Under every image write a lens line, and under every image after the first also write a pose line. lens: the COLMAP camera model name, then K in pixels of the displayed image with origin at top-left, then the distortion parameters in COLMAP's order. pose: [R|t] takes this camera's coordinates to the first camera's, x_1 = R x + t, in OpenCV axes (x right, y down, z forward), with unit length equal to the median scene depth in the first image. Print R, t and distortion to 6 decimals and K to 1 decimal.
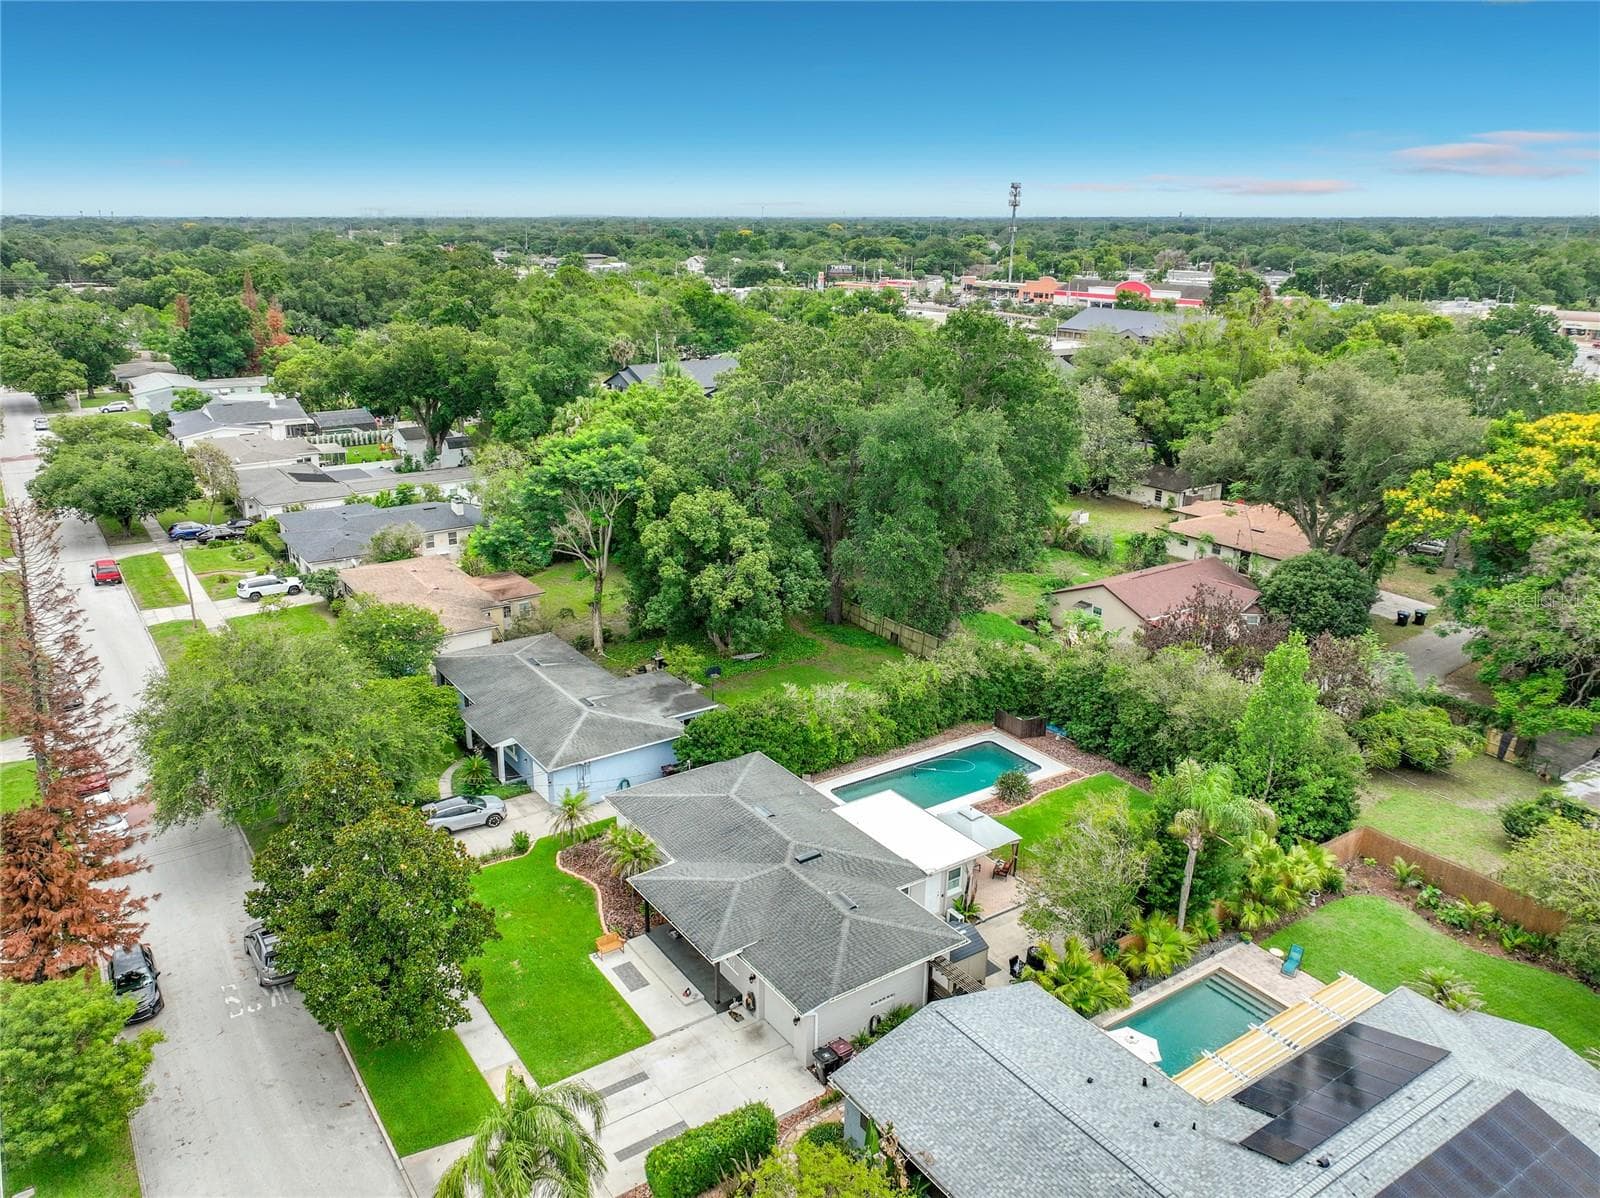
lens RADIAL K [[1168.1, 0, 800.0], [0, 1168.1, 599.0], [0, 0, 1]] dist [0.002552, 0.003804]
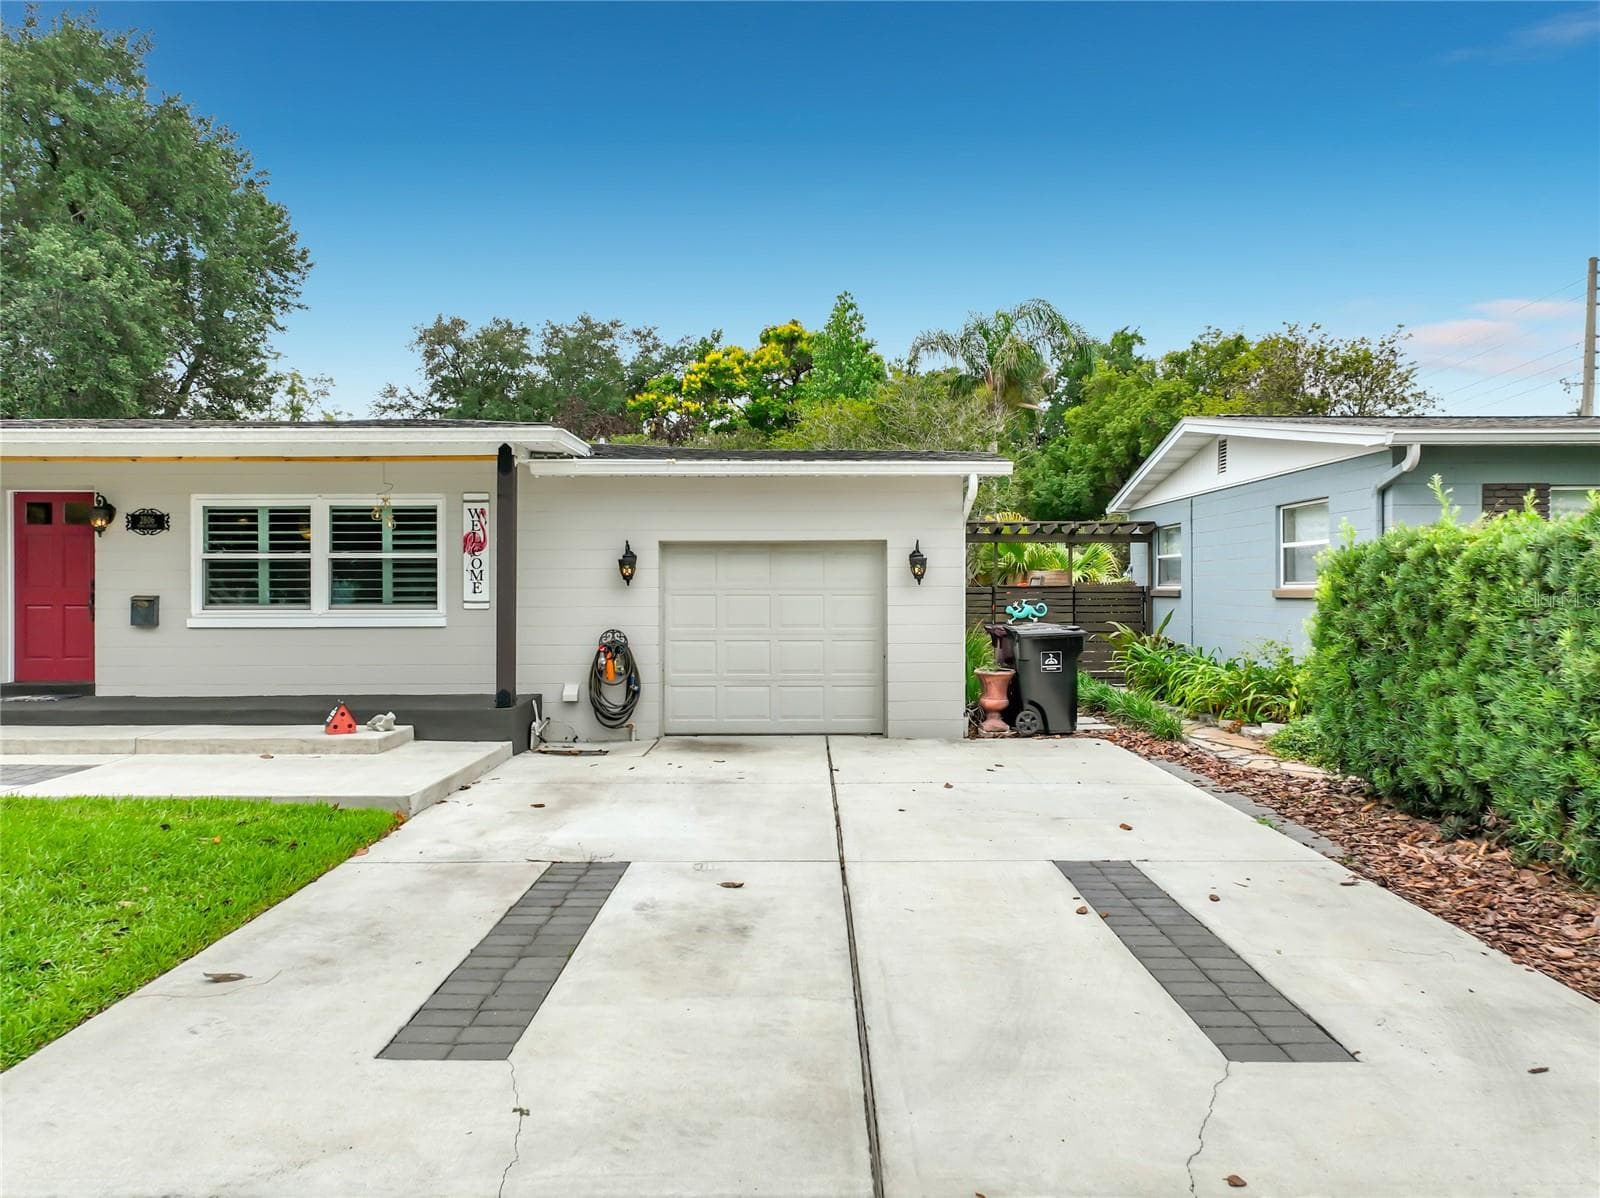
lens RADIAL K [[1138.7, 0, 806.8], [0, 1138.7, 593.7], [0, 0, 1]] dist [-0.000208, 0.003719]
pose [[0.541350, -0.004003, 0.840788, -0.149891], [0.260682, 0.951511, -0.163312, 0.251884], [-0.799365, 0.307588, 0.516144, 0.553091]]
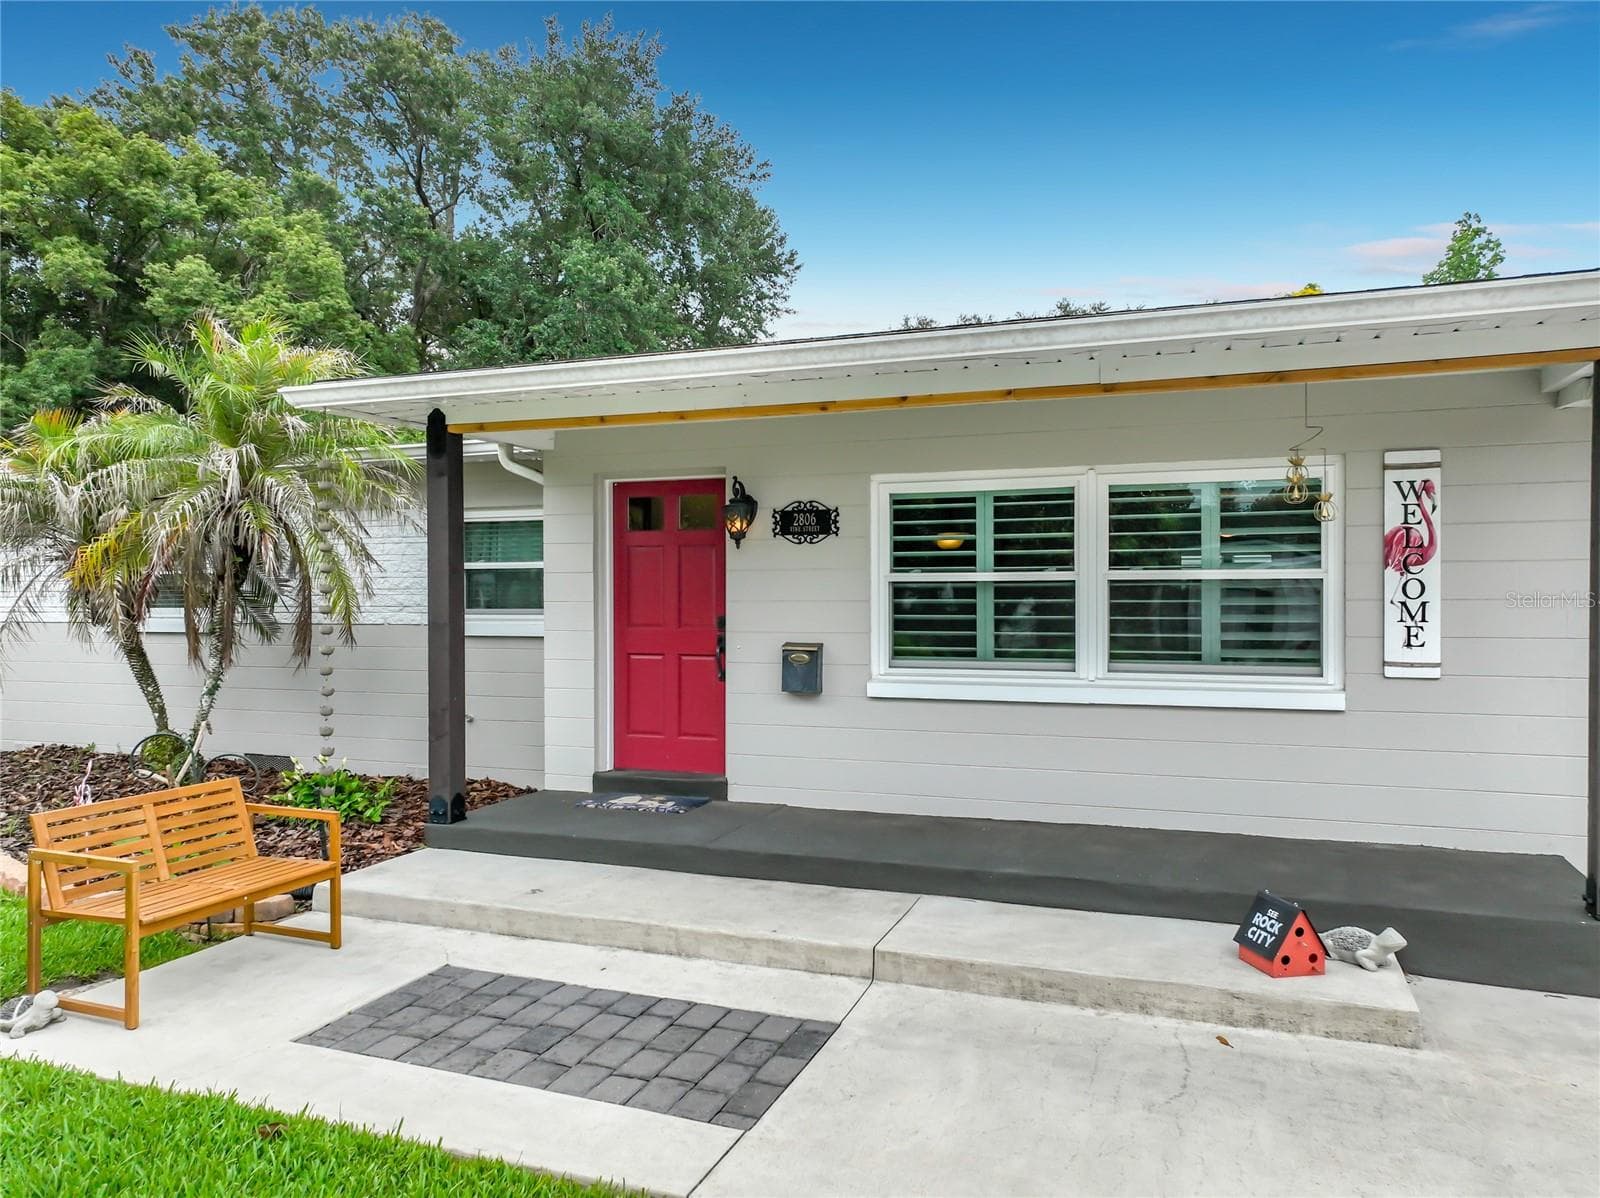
lens RADIAL K [[1130.3, 0, 799.4], [0, 1130.3, 605.6], [0, 0, 1]] dist [0.001412, 0.004149]
pose [[0.808384, -0.005037, 0.588634, -0.121724], [0.182749, 0.952702, -0.242820, 0.220874], [-0.559570, 0.303864, 0.771070, 0.638199]]
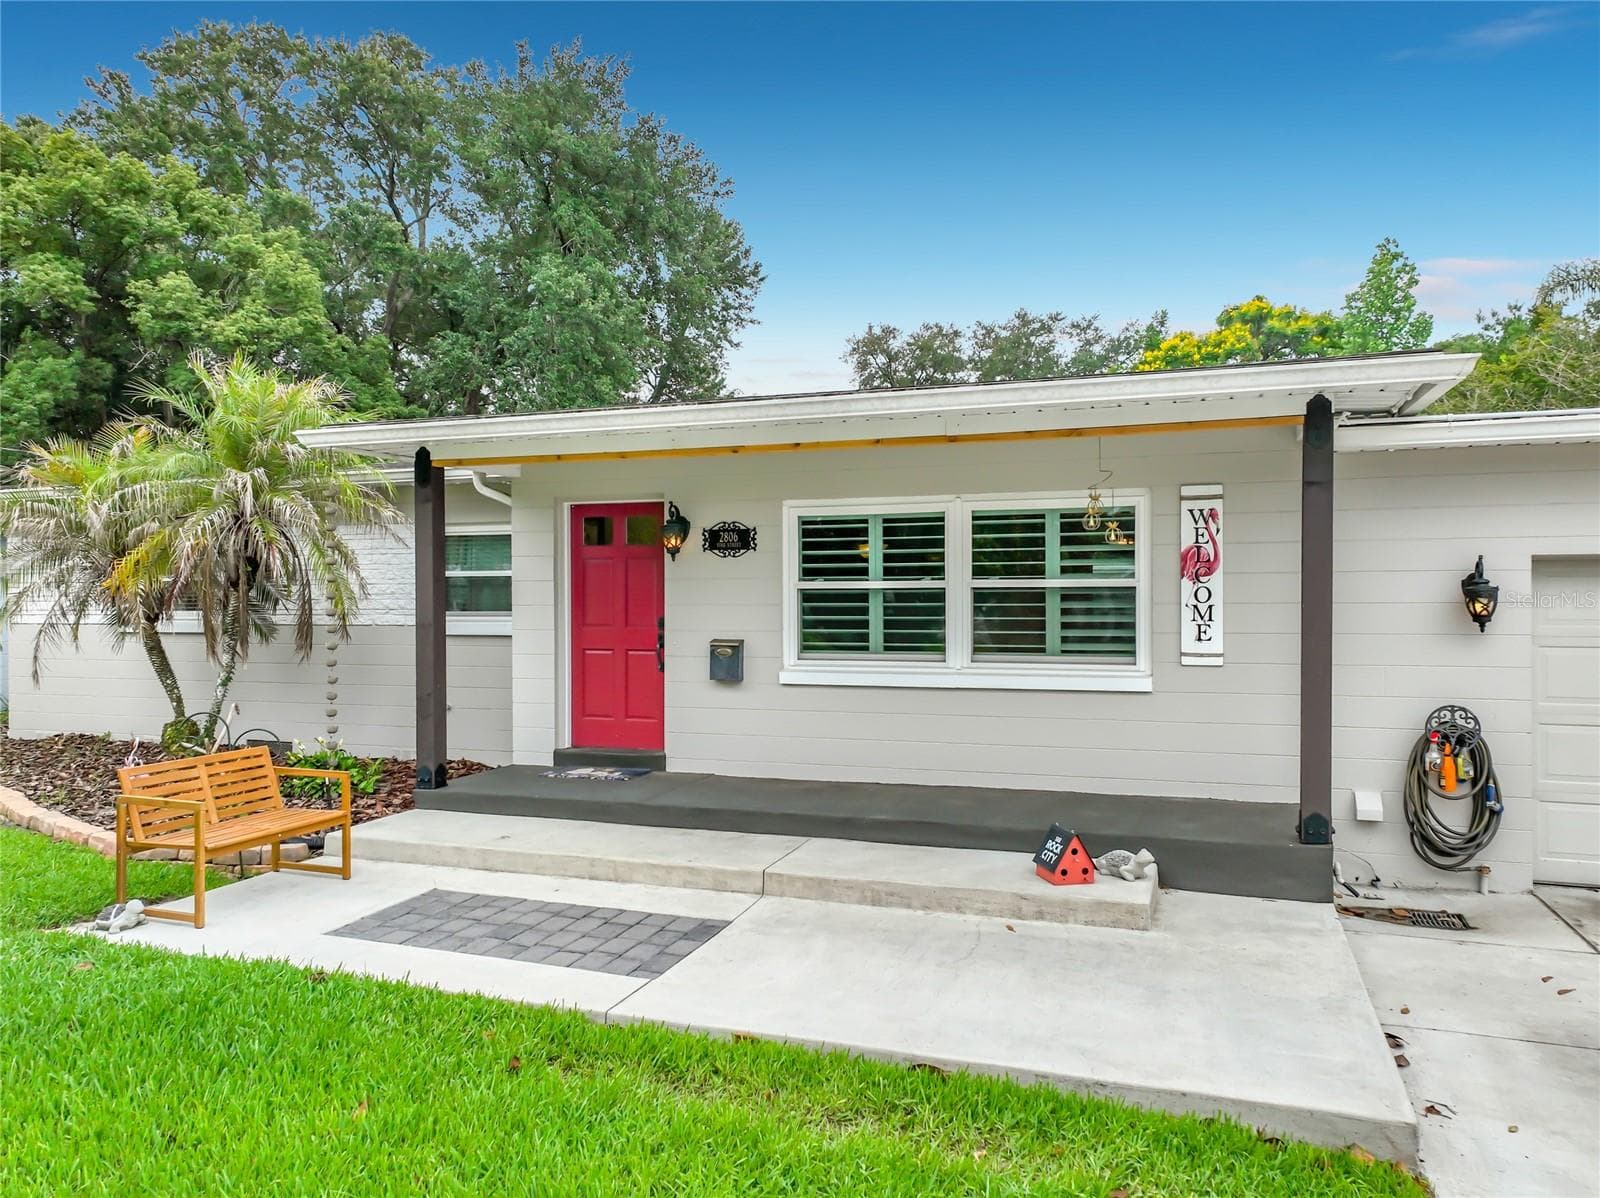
lens RADIAL K [[1130.3, 0, 799.4], [0, 1130.3, 605.6], [0, 0, 1]] dist [0.001412, 0.004149]
pose [[0.794277, -0.006117, 0.607524, -0.129994], [0.190215, 0.952182, -0.239100, 0.226775], [-0.577011, 0.305472, 0.757460, 0.618787]]
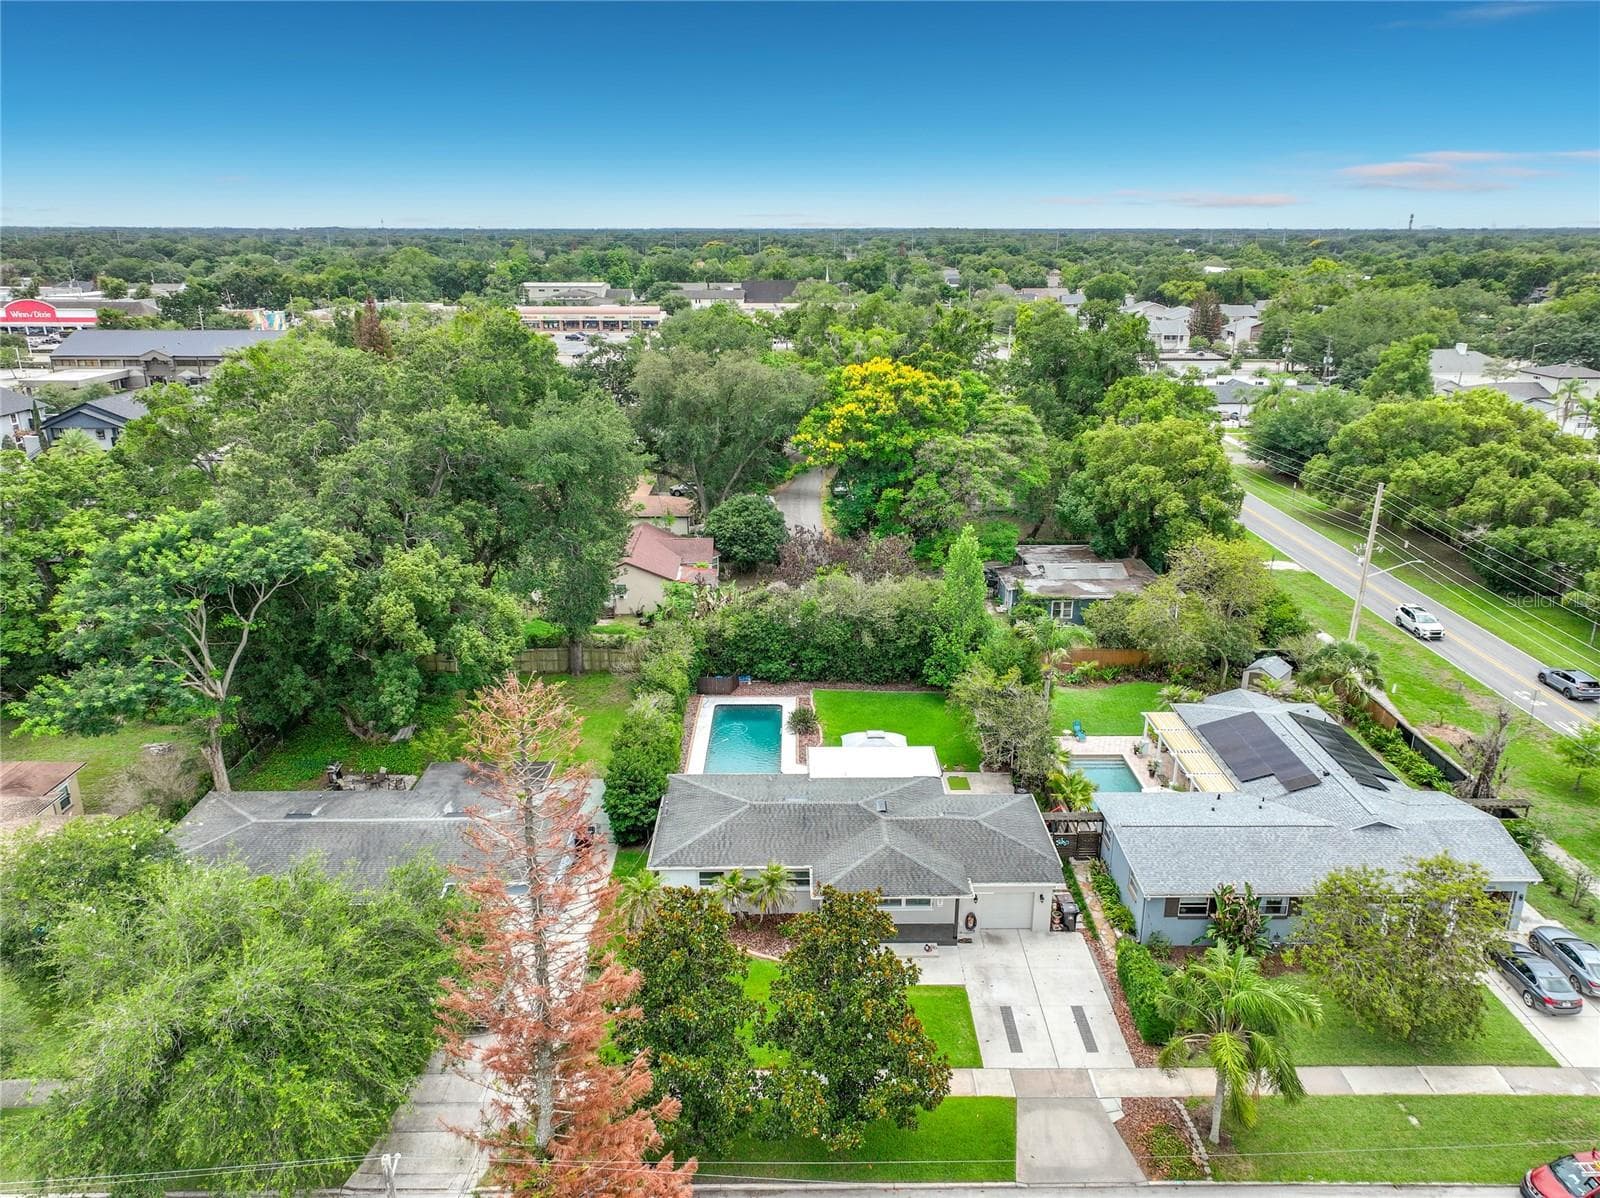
lens RADIAL K [[1130.3, 0, 799.4], [0, 1130.3, 605.6], [0, 0, 1]] dist [0.001412, 0.004149]
pose [[0.544930, -0.267221, 0.794760, -0.613032], [0.261419, 0.954757, 0.141774, -0.098272], [-0.796688, 0.130508, 0.590133, 0.295751]]
